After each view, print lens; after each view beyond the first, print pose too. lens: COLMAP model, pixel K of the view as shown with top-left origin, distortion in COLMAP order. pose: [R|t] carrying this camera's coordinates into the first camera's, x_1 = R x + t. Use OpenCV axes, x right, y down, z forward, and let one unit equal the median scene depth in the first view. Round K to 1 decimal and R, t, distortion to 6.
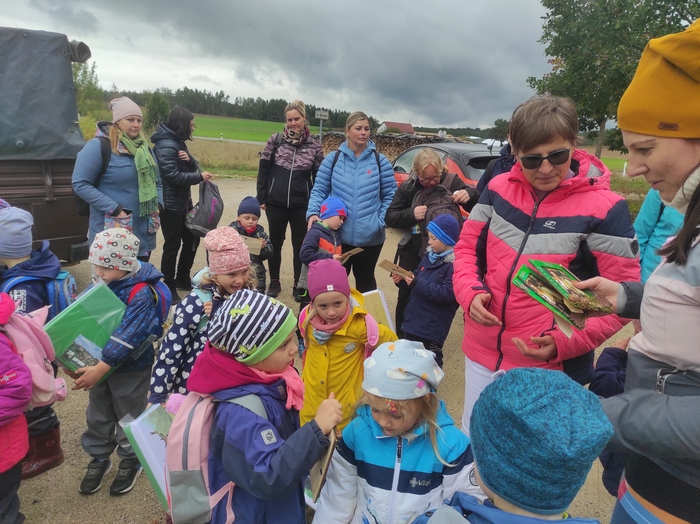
lens RADIAL K [[498.0, 0, 350.0], [0, 498.0, 262.0], [0, 0, 1]] dist [0.006281, 0.004206]
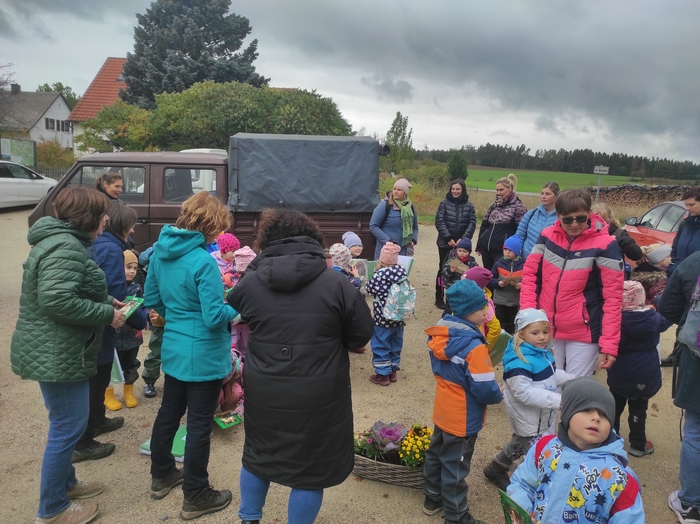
lens RADIAL K [[498.0, 0, 350.0], [0, 498.0, 262.0], [0, 0, 1]] dist [0.006281, 0.004206]
pose [[0.839737, 0.070605, -0.538383, 0.299728], [-0.123255, 0.990414, -0.062360, 0.076067], [0.528819, 0.118724, 0.840390, -0.439719]]
